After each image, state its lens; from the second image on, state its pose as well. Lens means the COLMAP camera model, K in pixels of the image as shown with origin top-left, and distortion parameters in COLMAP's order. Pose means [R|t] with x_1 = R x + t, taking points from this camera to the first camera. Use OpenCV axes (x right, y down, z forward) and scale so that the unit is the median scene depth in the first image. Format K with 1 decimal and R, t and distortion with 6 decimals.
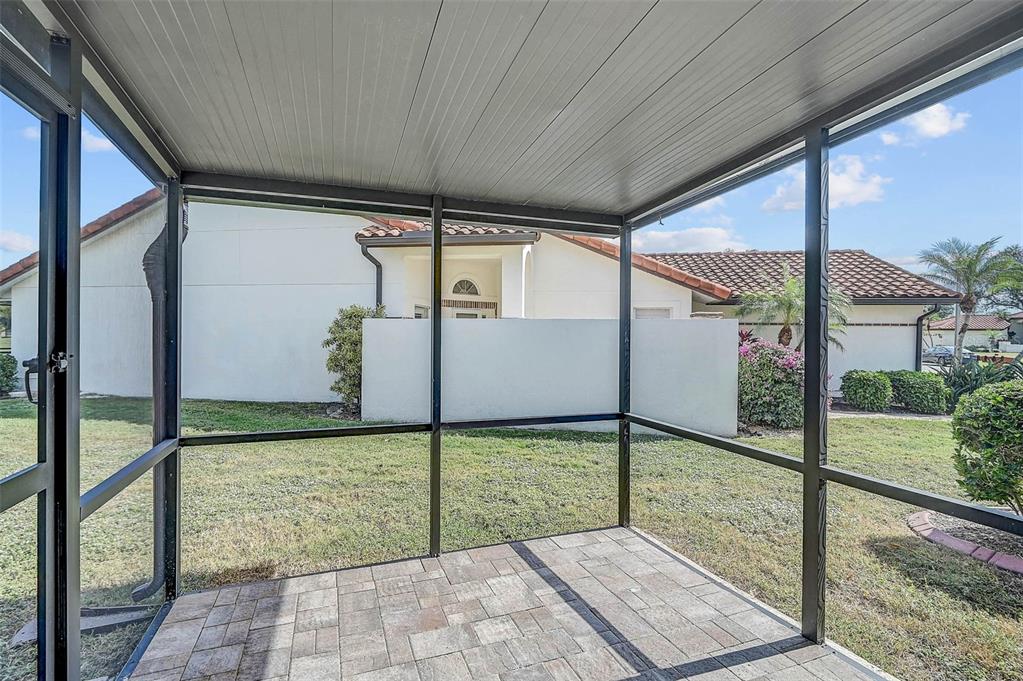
lens RADIAL K [[471.9, 0, 510.1], [0, 471.9, 341.2], [0, 0, 1]] dist [0.000399, 0.000342]
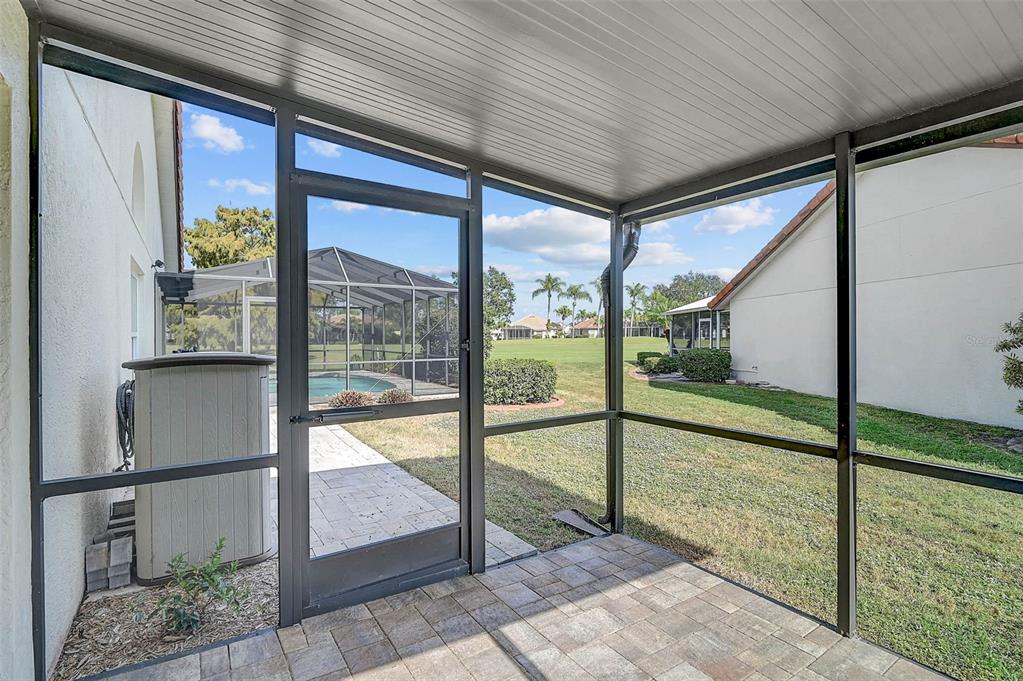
lens RADIAL K [[471.9, 0, 507.8], [0, 471.9, 339.8], [0, 0, 1]] dist [0.000399, 0.000342]
pose [[0.263879, 0.001750, -0.964554, 0.410340], [-0.010054, 0.999949, -0.000936, 0.013014], [0.964503, 0.009945, 0.263883, 0.318437]]
